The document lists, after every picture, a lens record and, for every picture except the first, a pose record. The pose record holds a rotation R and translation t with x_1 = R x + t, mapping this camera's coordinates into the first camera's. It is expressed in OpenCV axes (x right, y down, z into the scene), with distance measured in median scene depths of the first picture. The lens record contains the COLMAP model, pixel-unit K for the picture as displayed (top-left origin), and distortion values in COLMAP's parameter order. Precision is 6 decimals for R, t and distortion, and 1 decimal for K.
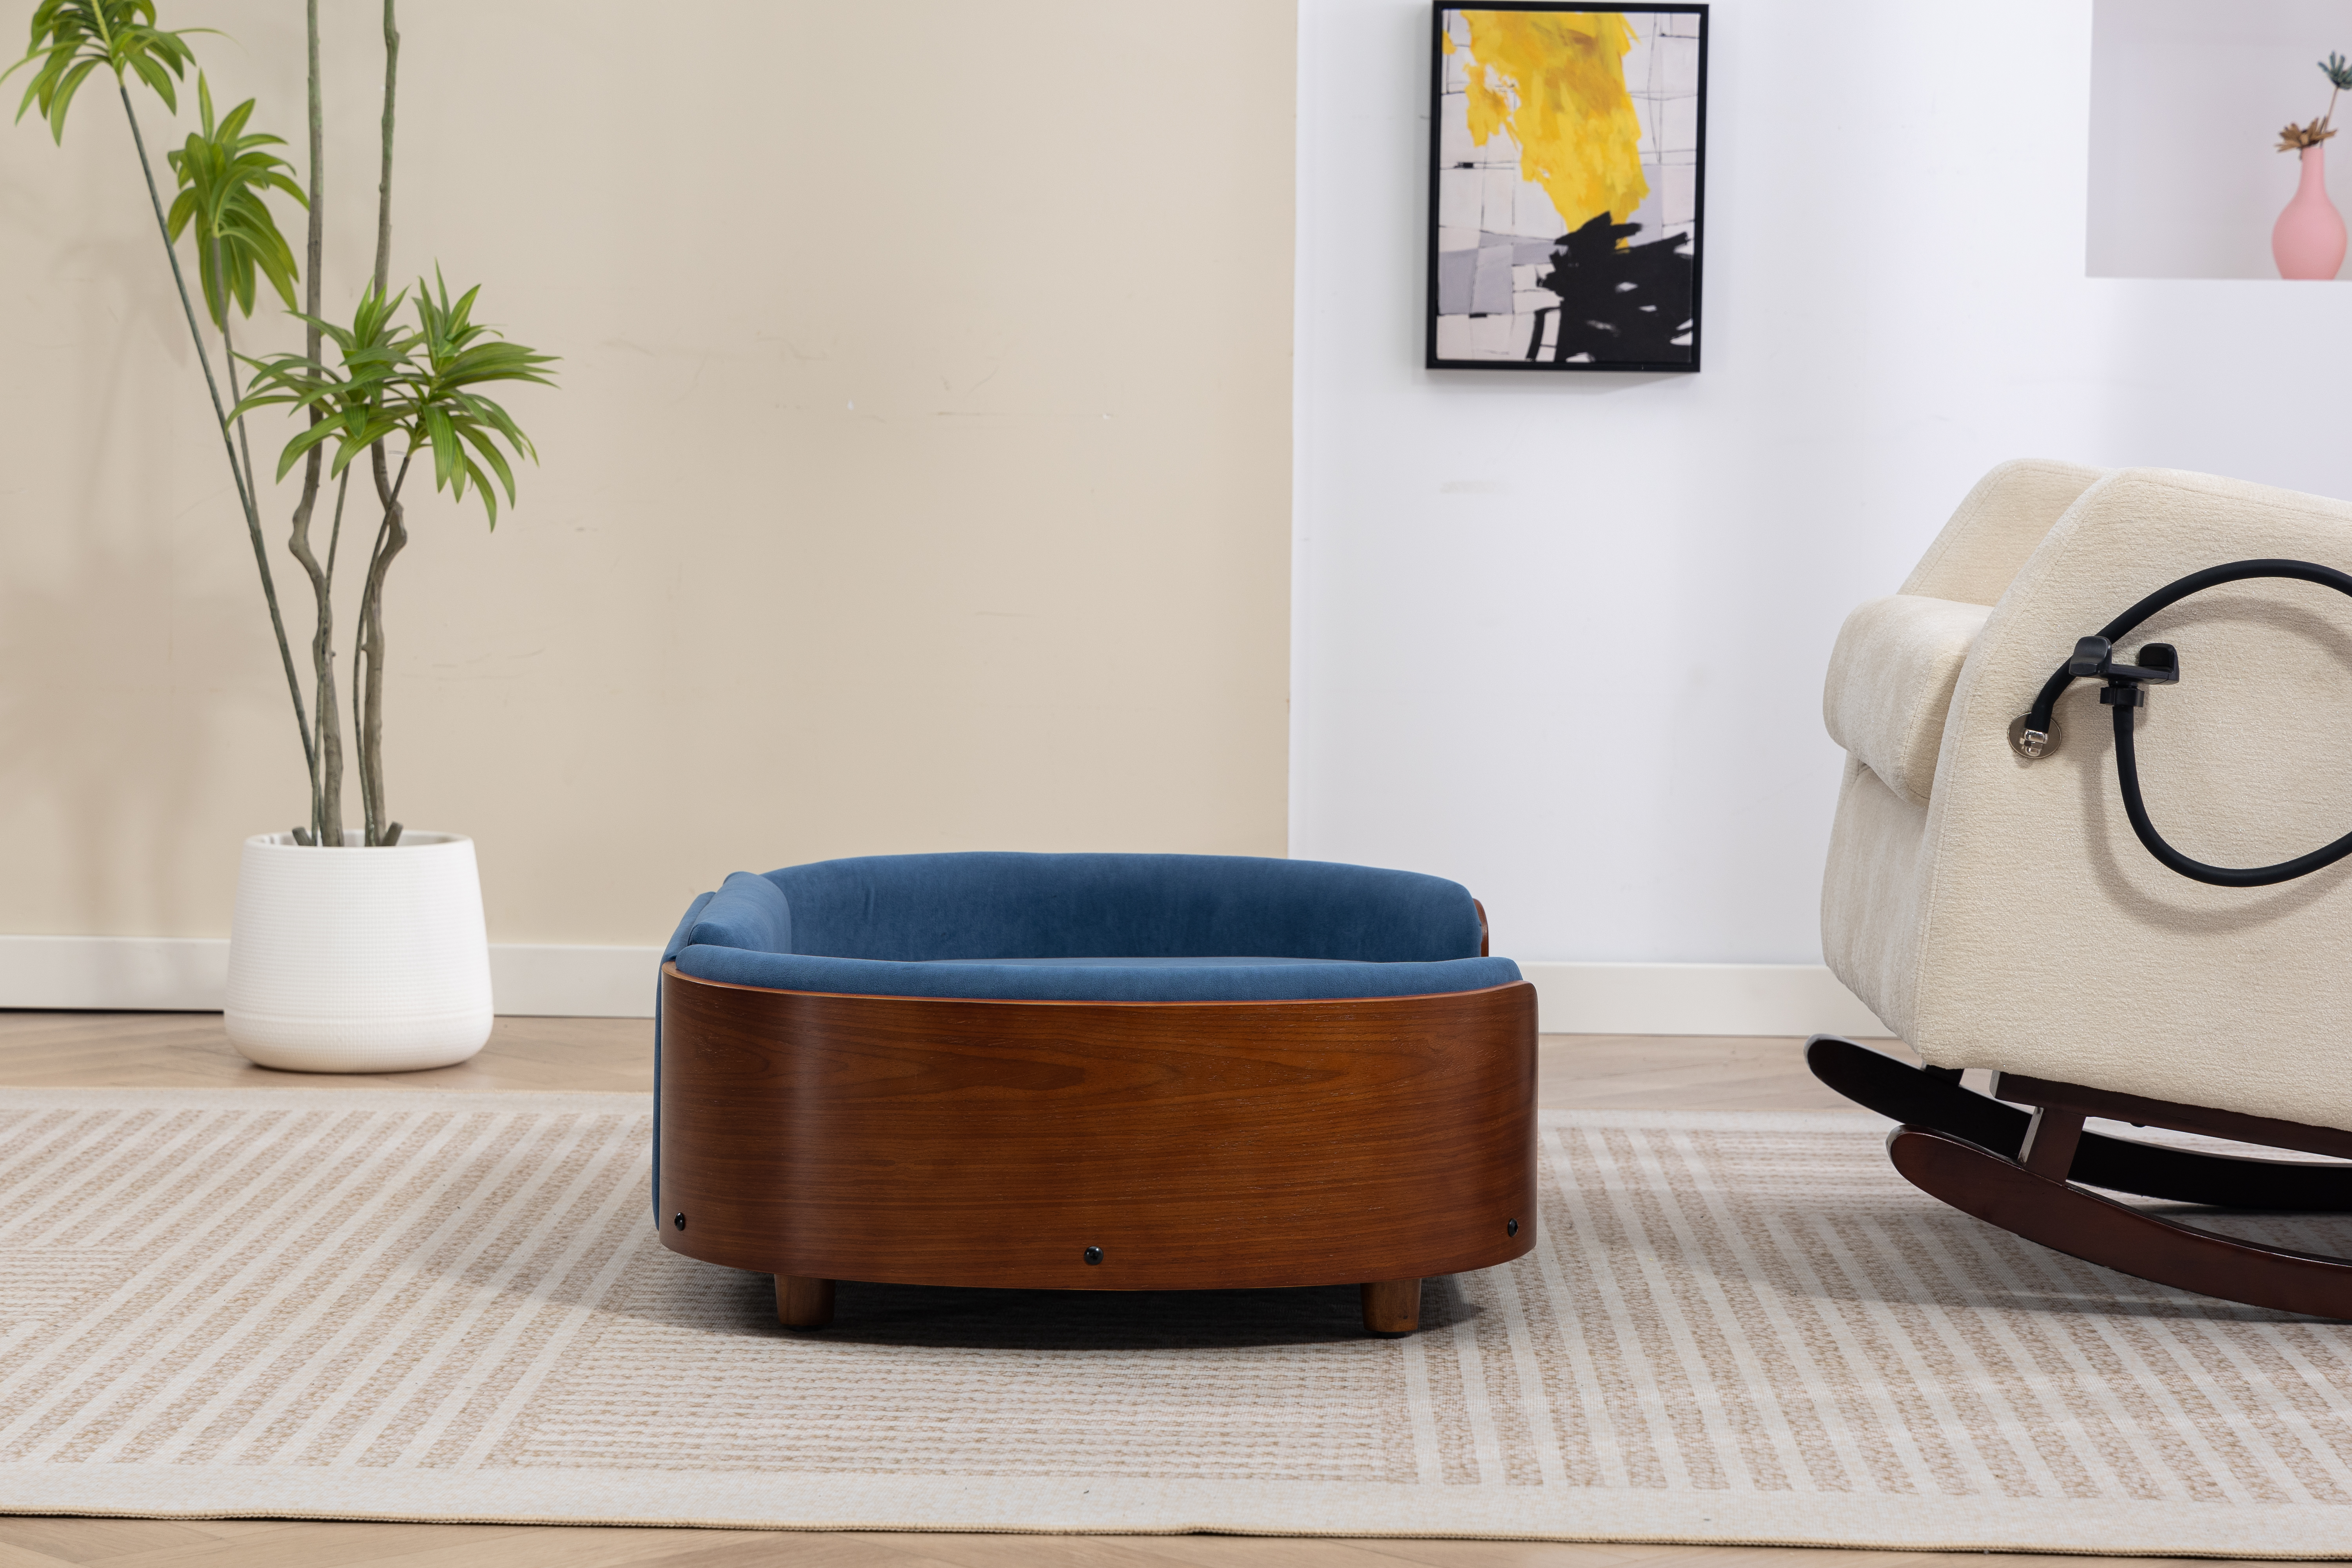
lens RADIAL K [[5758.7, 0, 1185.4], [0, 5758.7, 793.4], [0, 0, 1]] dist [0.034478, 0.000000]
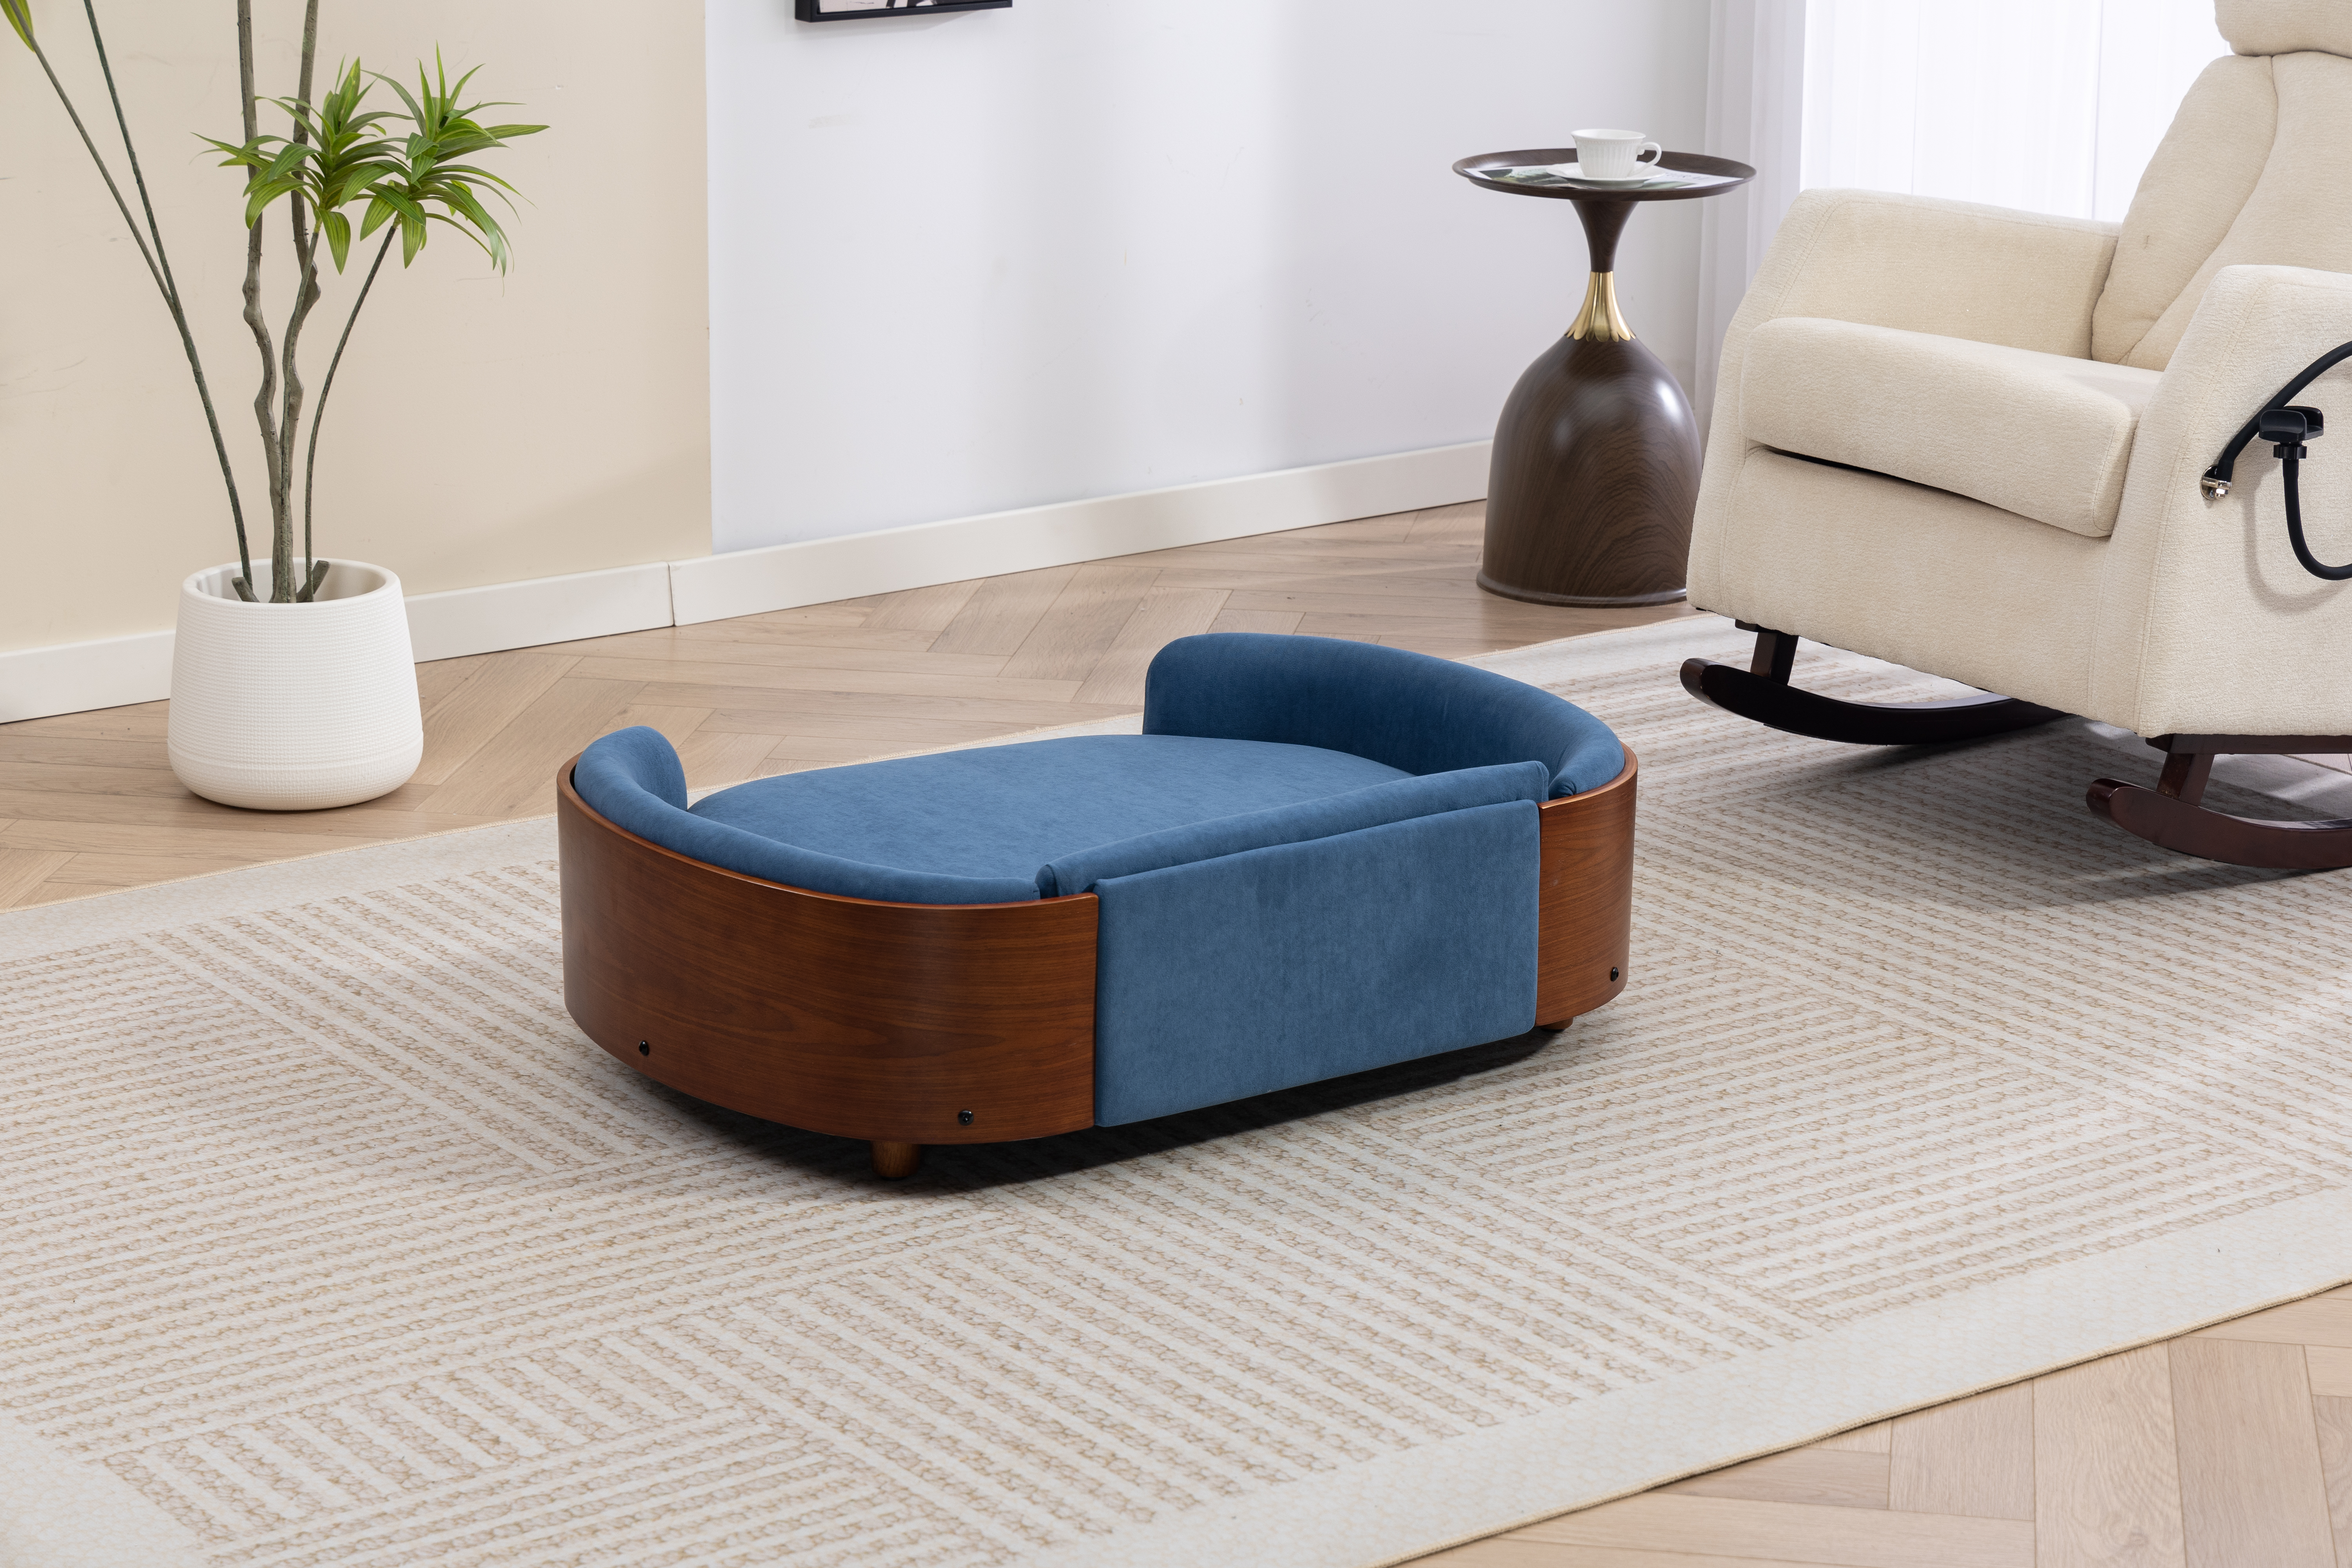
lens RADIAL K [[5229.6, 0, 1191.5], [0, 5229.6, 804.9], [0, 0, 1]] dist [0.022039, 0.000000]
pose [[0.797445, -0.164783, 0.580455, -0.612365], [0.042303, 0.974888, 0.218640, -0.172291], [-0.601907, -0.149799, 0.784390, 0.163669]]
